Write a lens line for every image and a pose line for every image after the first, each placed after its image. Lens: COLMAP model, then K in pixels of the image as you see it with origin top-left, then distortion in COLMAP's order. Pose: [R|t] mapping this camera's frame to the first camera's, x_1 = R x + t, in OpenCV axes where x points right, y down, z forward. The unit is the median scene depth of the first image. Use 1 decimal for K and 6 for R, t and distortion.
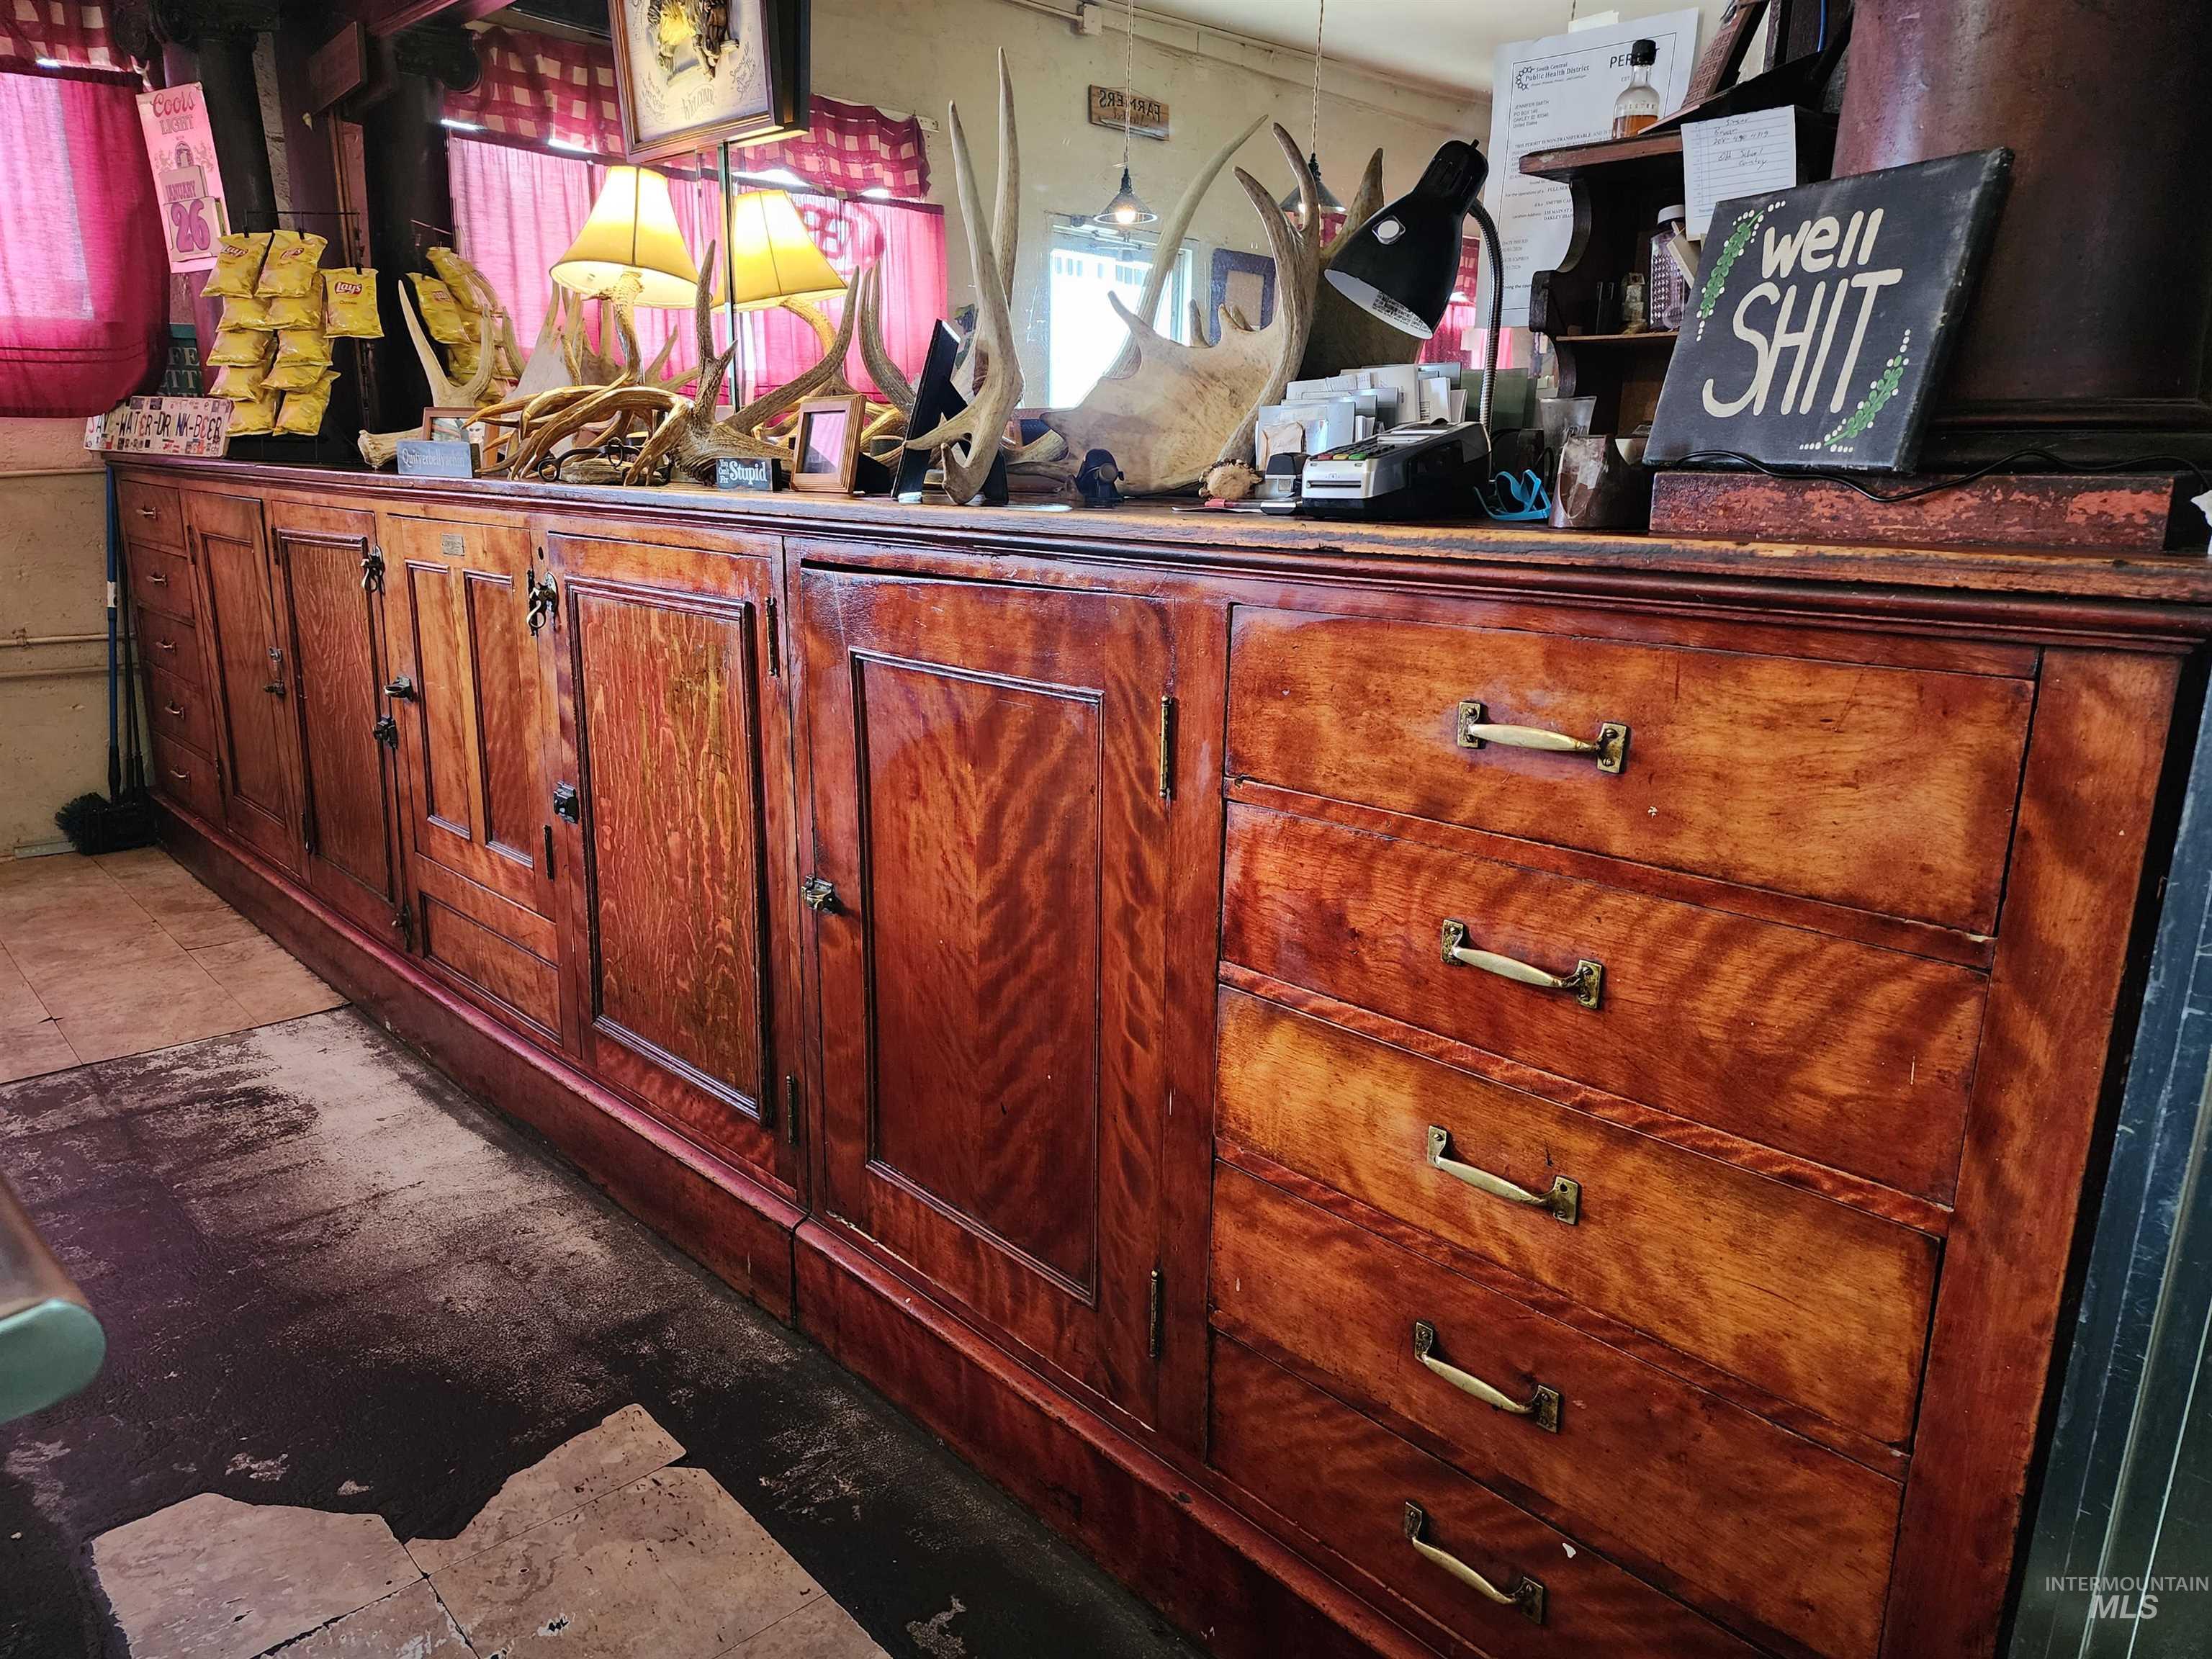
lens RADIAL K [[1478.9, 0, 1090.7], [0, 1478.9, 826.2], [0, 0, 1]] dist [0.060208, -0.045336]
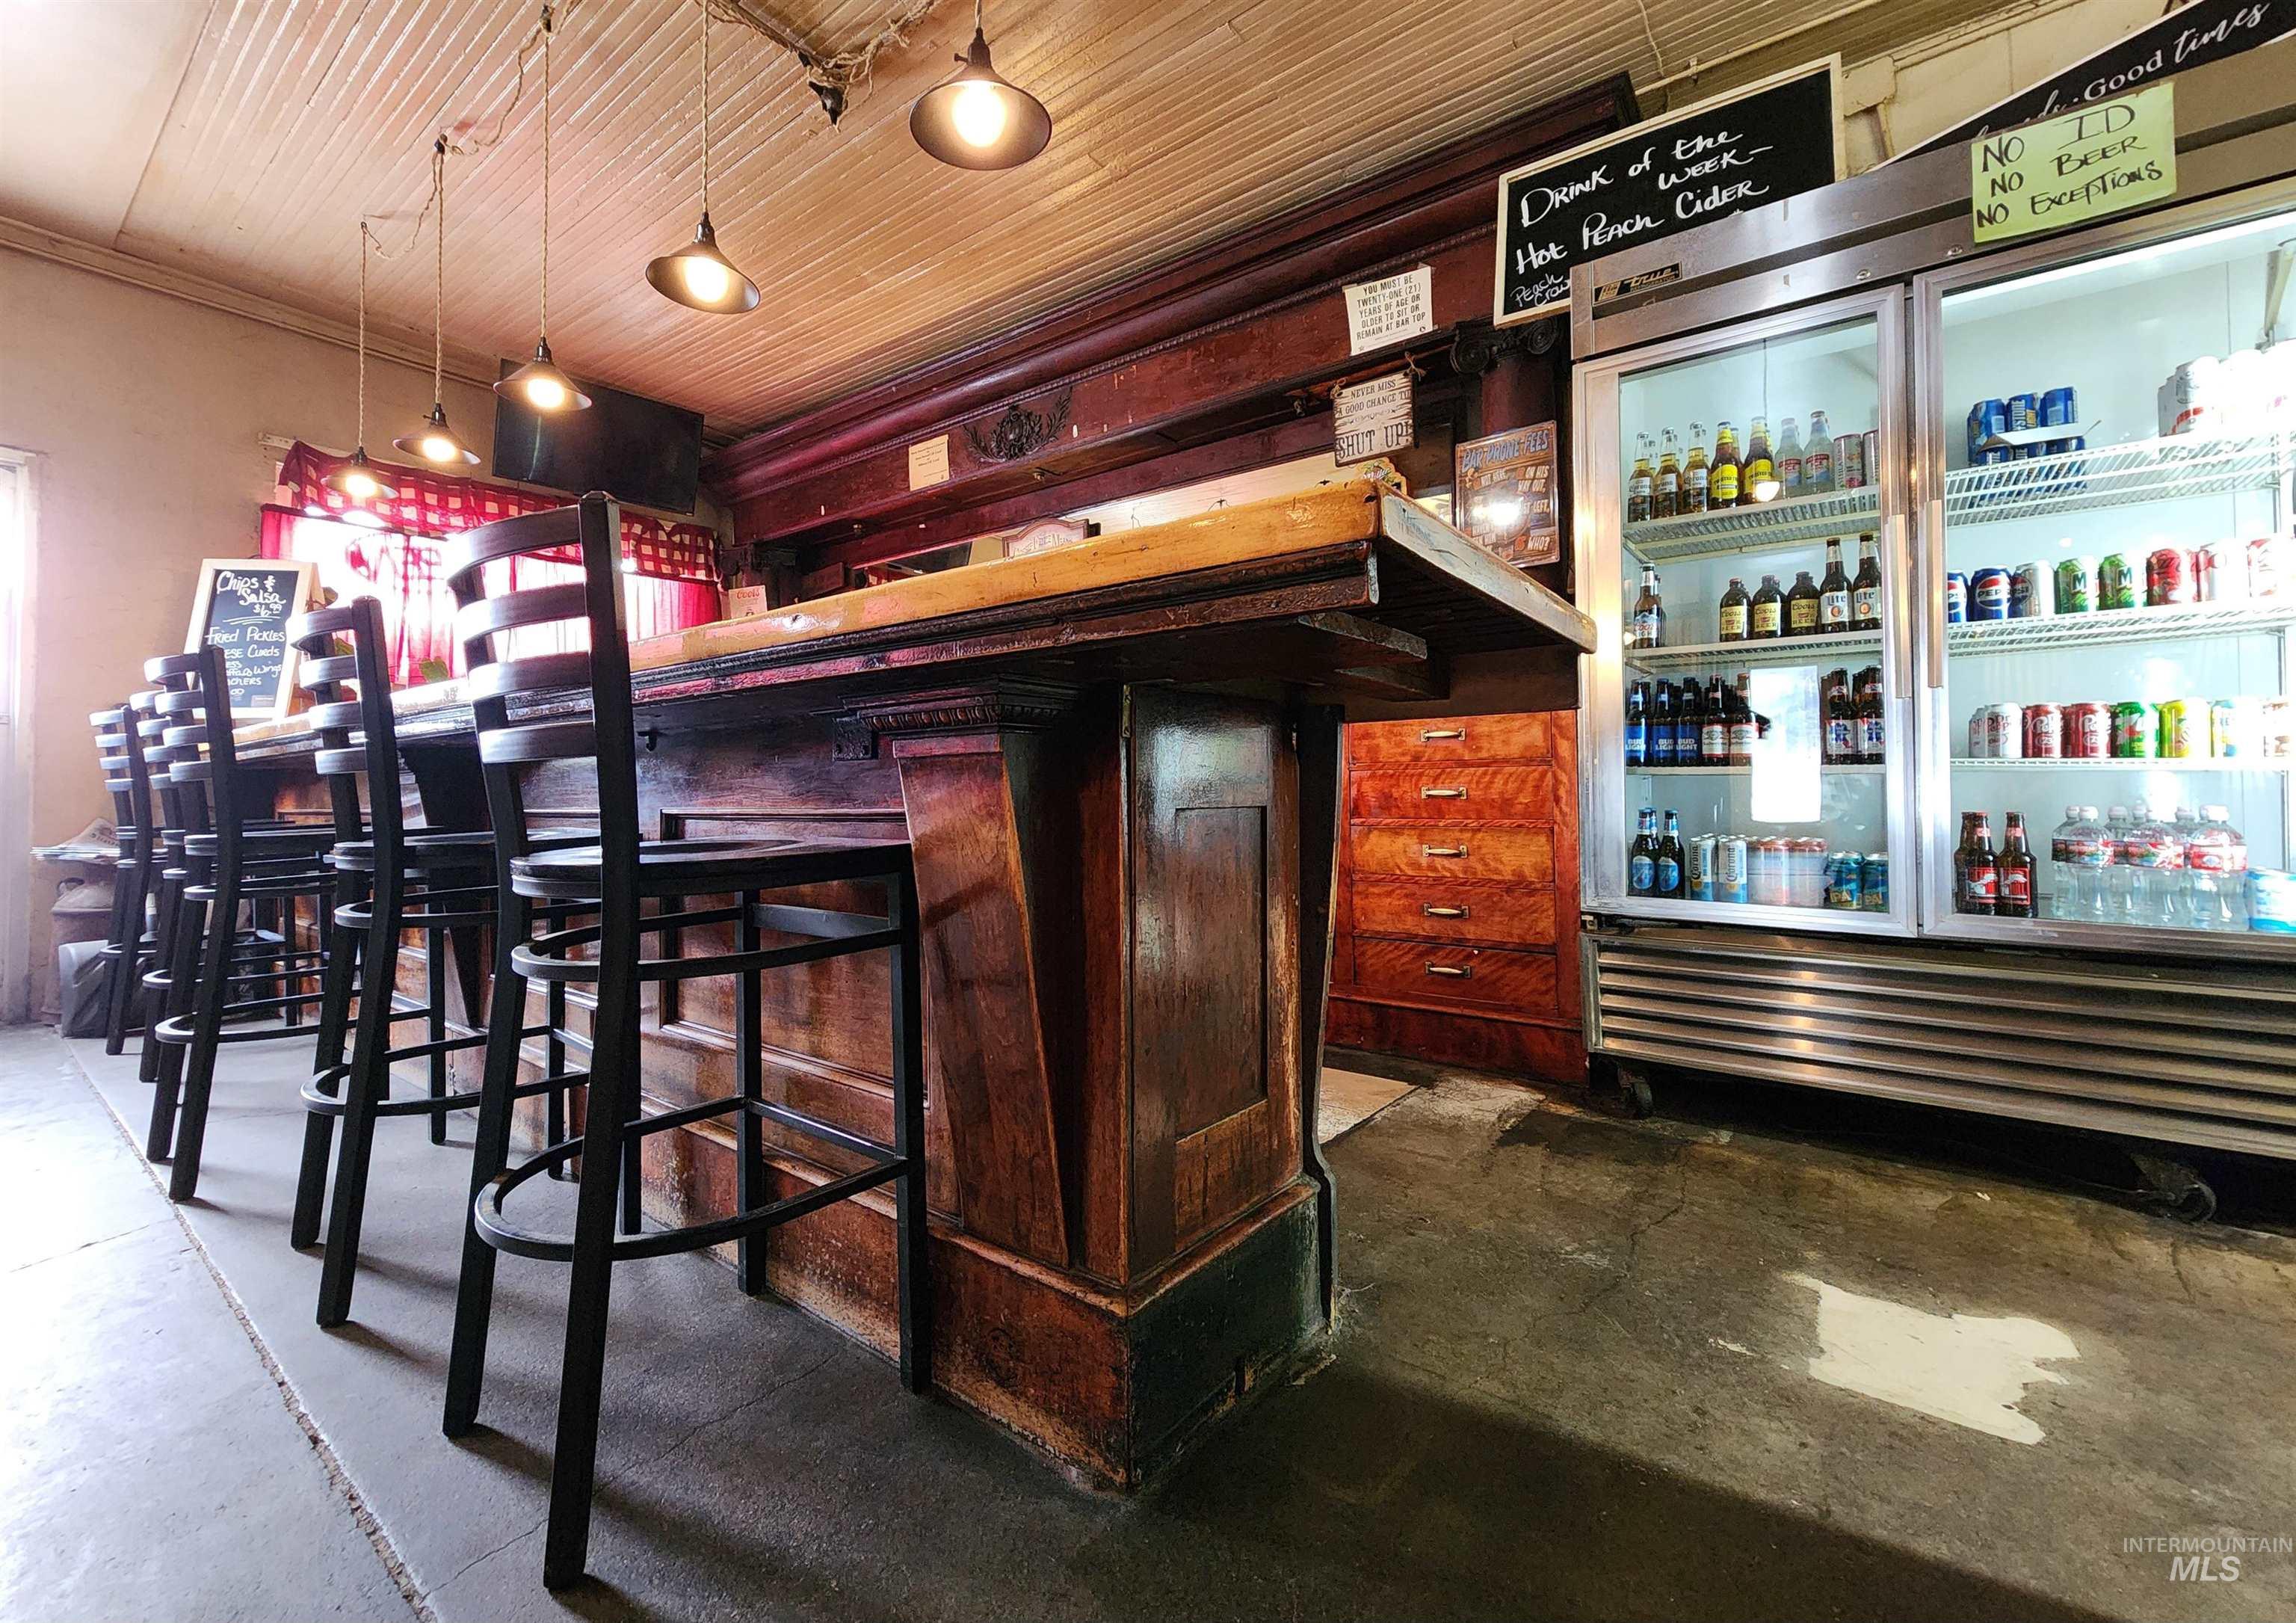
lens RADIAL K [[936.8, 0, 1132.8], [0, 936.8, 766.5], [0, 0, 1]] dist [0.002978, 0.000212]
pose [[0.985667, -0.017134, 0.167833, -0.664631], [0.061829, 0.962297, -0.264879, 0.443705], [-0.156967, 0.271459, 0.949564, -0.884345]]
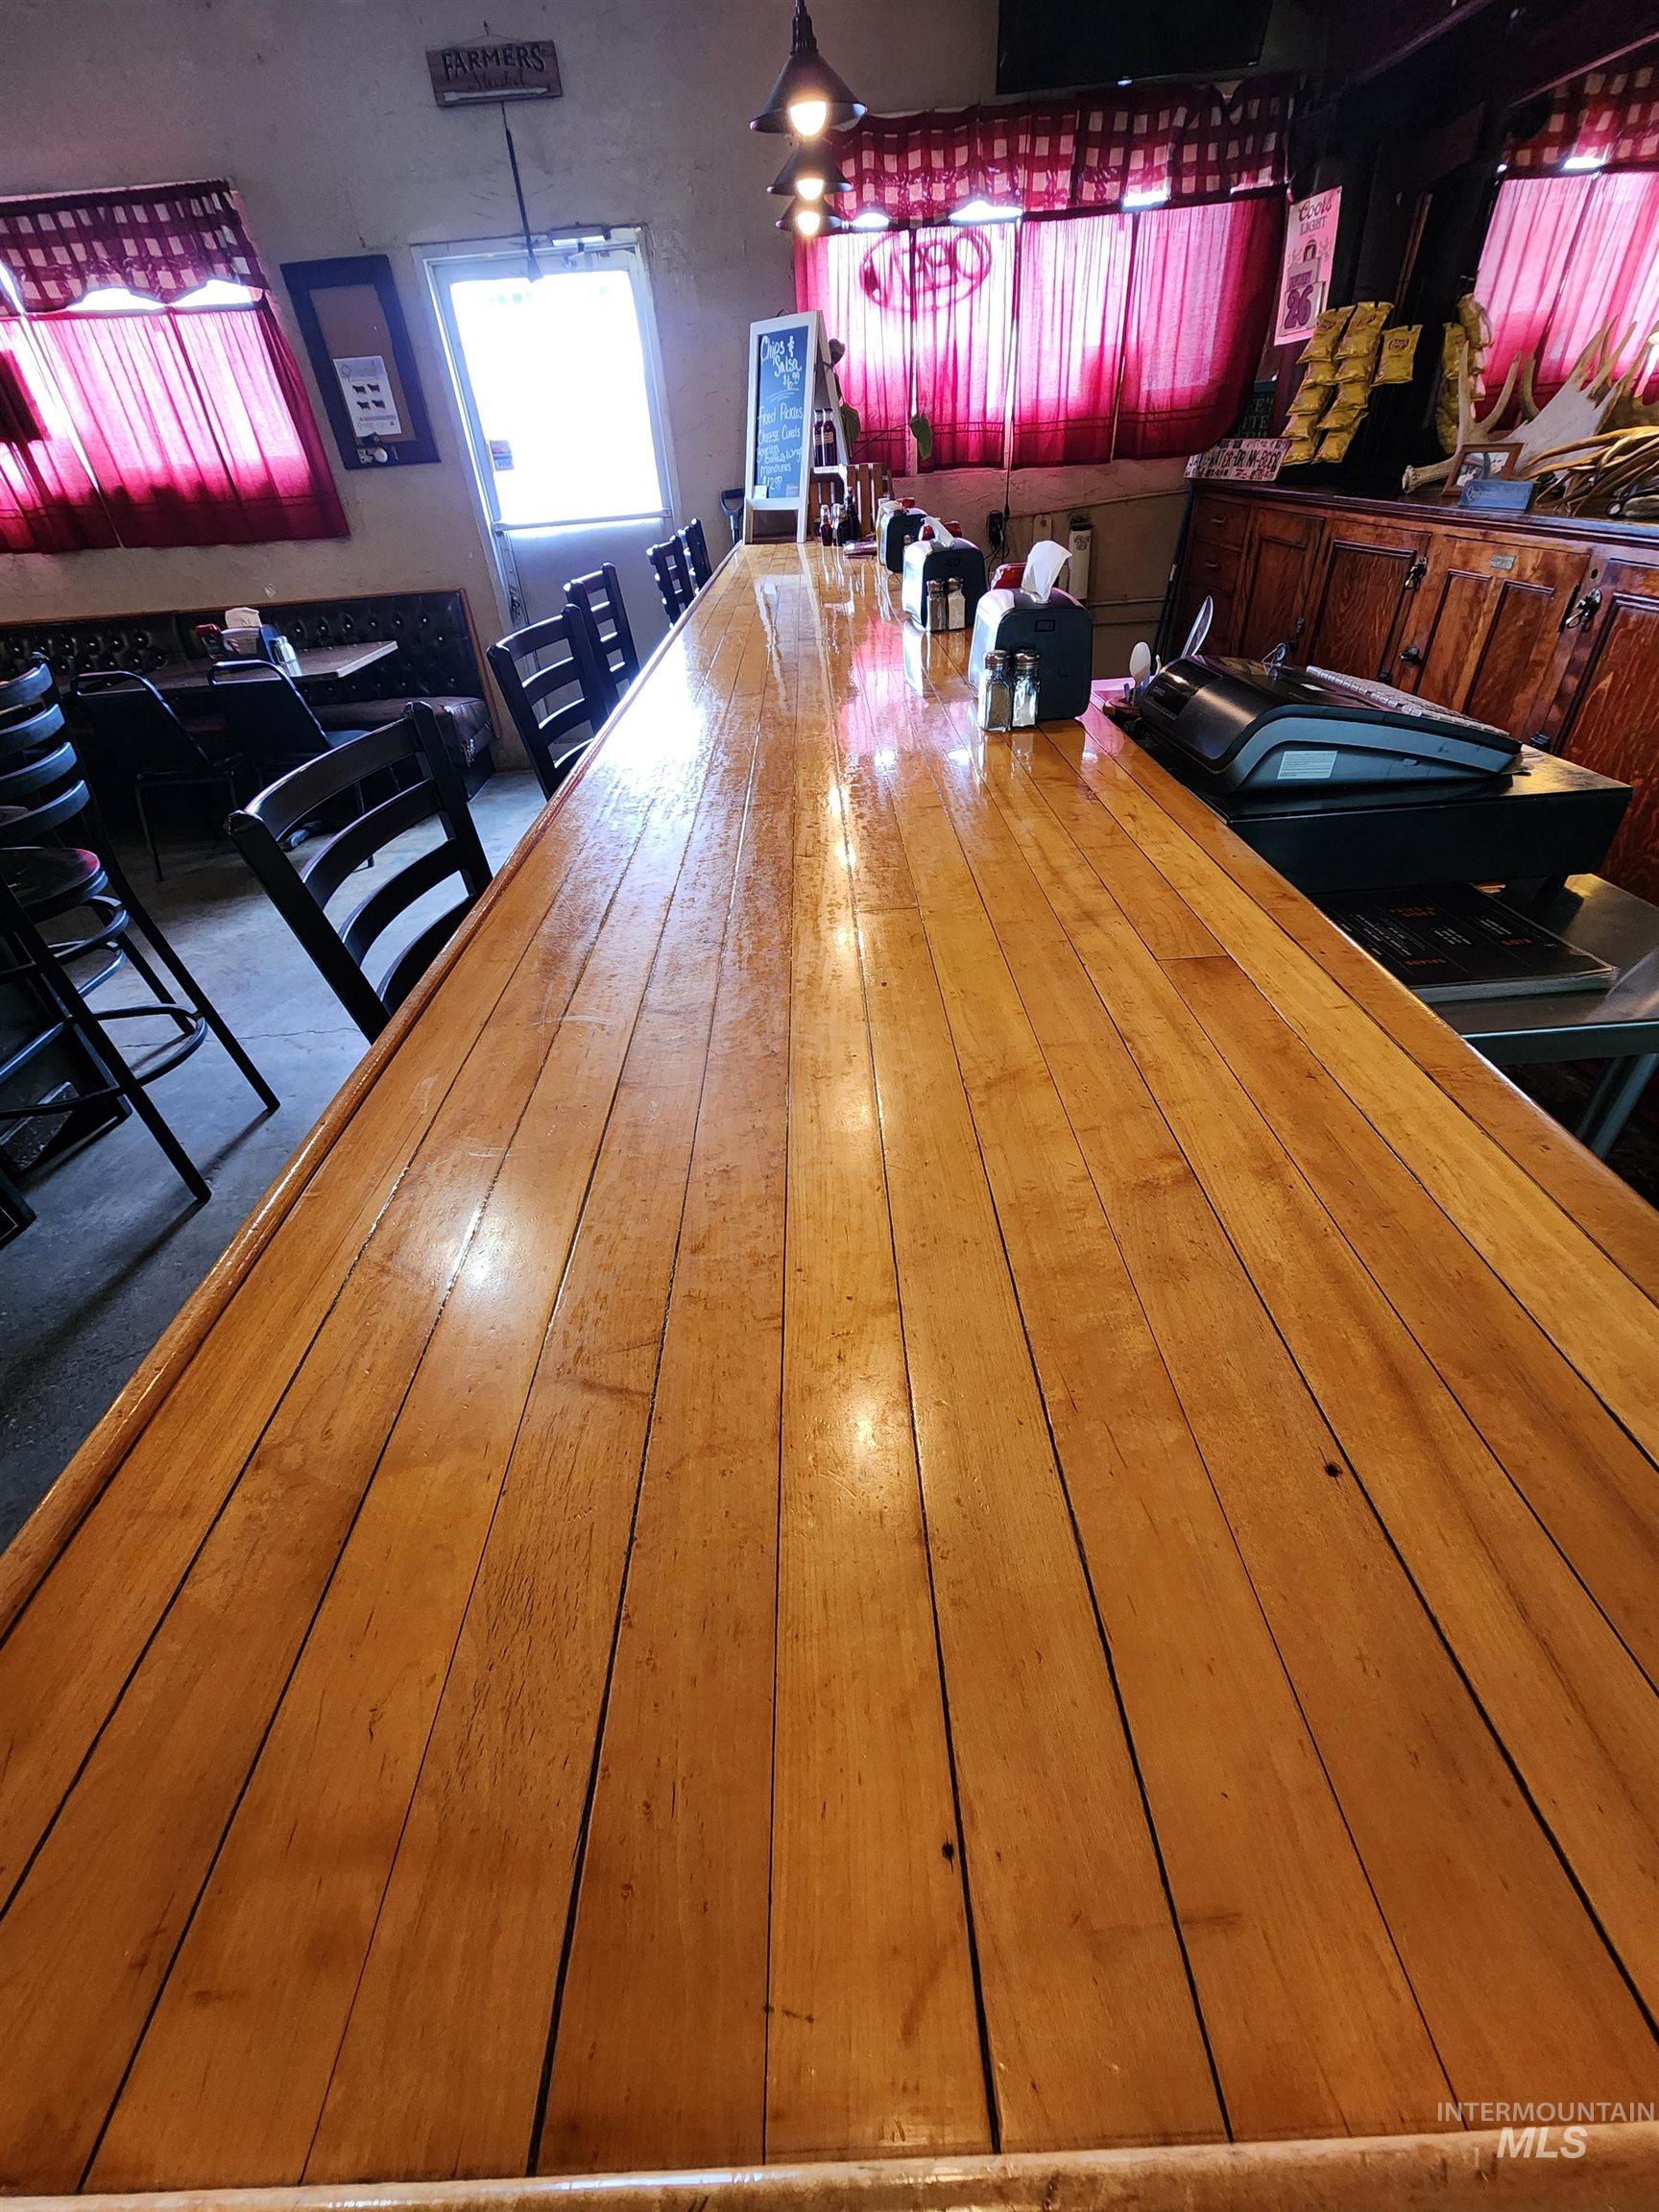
lens RADIAL K [[905.6, 0, 836.5], [0, 905.6, 1090.5], [0, 0, 1]] dist [-0.001834, 0.001599]
pose [[0.742035, 0.343500, -0.575667, -0.327621], [-0.096640, 0.904585, 0.415195, -0.018458], [0.663359, -0.252457, 0.704429, -0.447044]]
